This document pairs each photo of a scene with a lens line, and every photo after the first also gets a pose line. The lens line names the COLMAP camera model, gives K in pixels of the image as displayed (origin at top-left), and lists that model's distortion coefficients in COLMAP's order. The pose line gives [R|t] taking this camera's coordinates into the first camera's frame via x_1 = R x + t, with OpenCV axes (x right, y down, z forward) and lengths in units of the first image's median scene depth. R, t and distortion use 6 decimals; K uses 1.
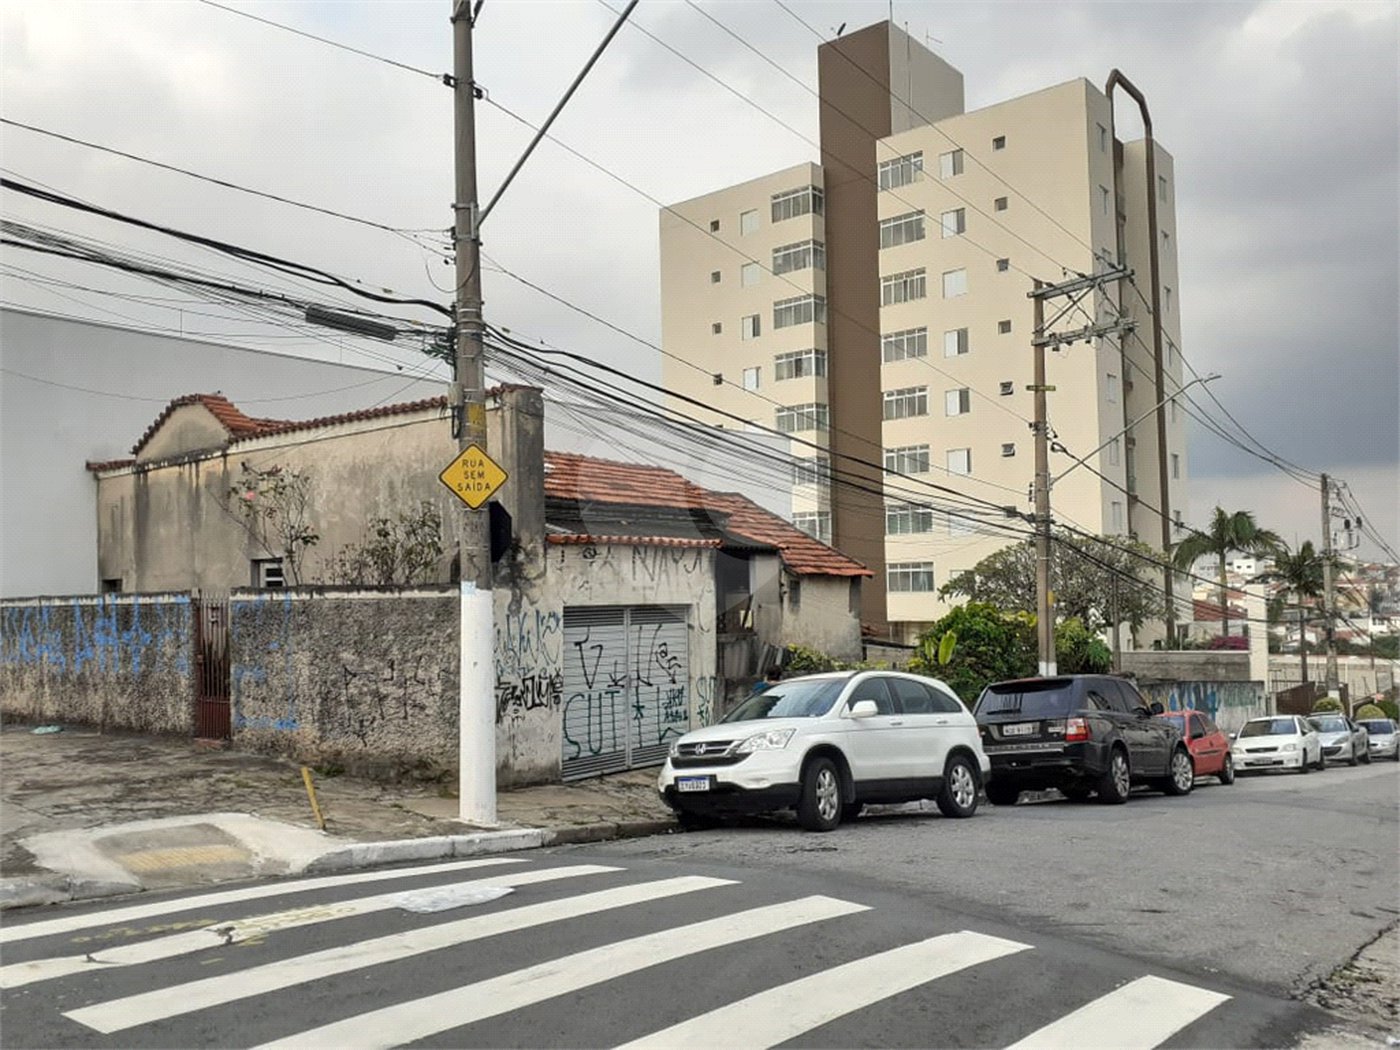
lens RADIAL K [[1102.4, 0, 692.5], [0, 1102.4, 535.2], [0, 0, 1]] dist [0.181718, -0.392837]
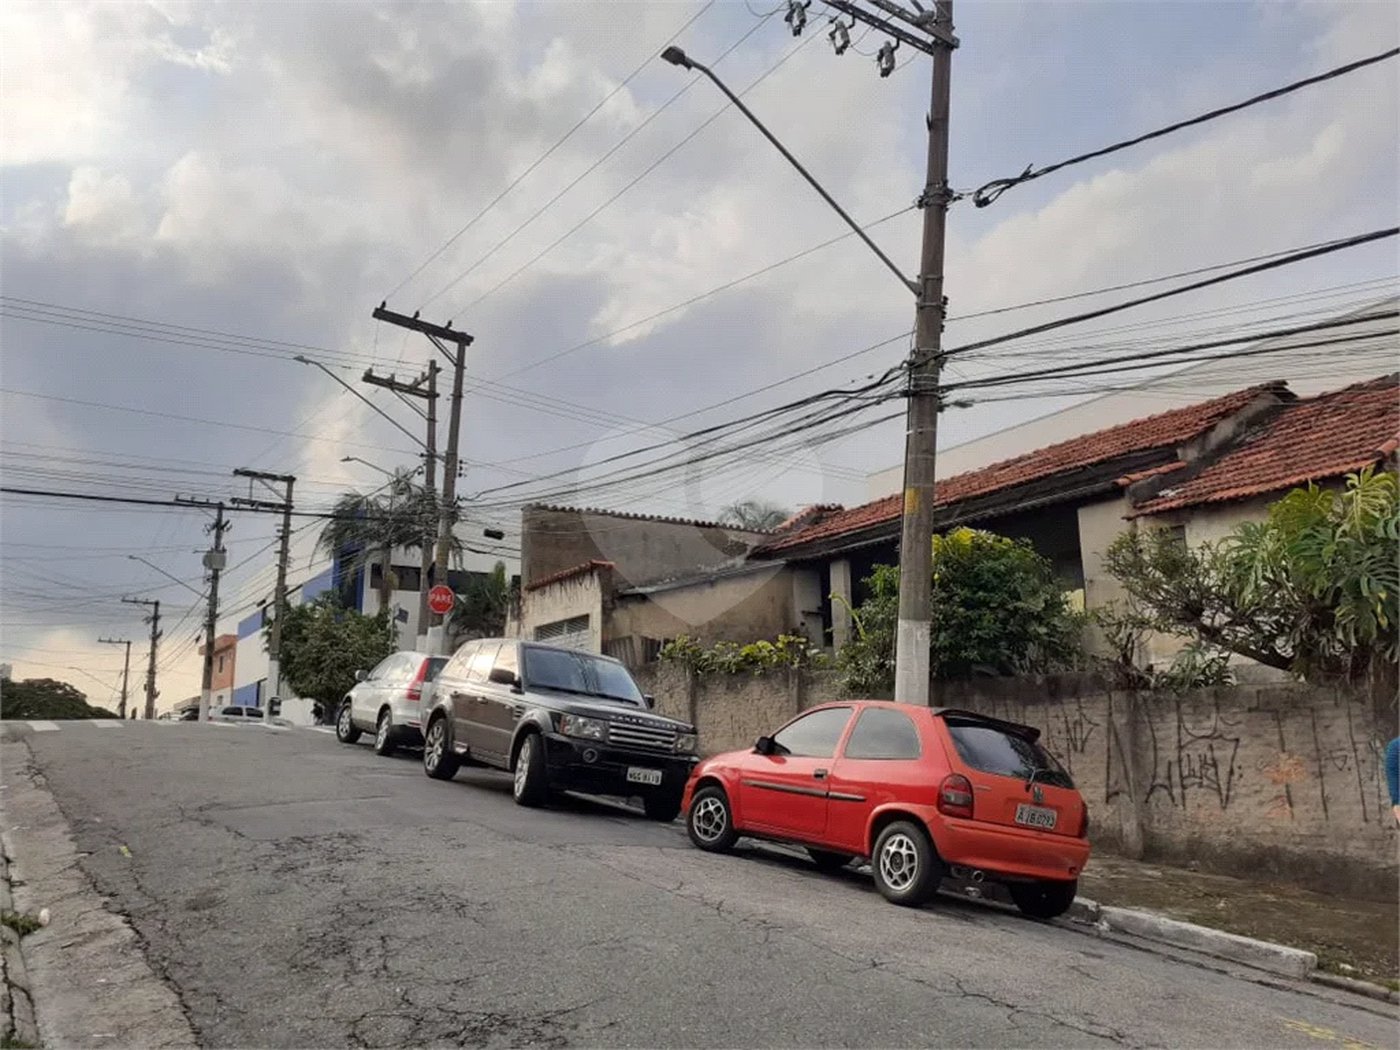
lens RADIAL K [[1095.3, 0, 673.2], [0, 1095.3, 528.5], [0, 0, 1]] dist [0.298914, -0.388496]
pose [[-0.311702, -0.177700, -0.933415, 1.320912], [0.068092, 0.975653, -0.208480, 0.265170], [0.947737, -0.128542, -0.292013, 1.606753]]
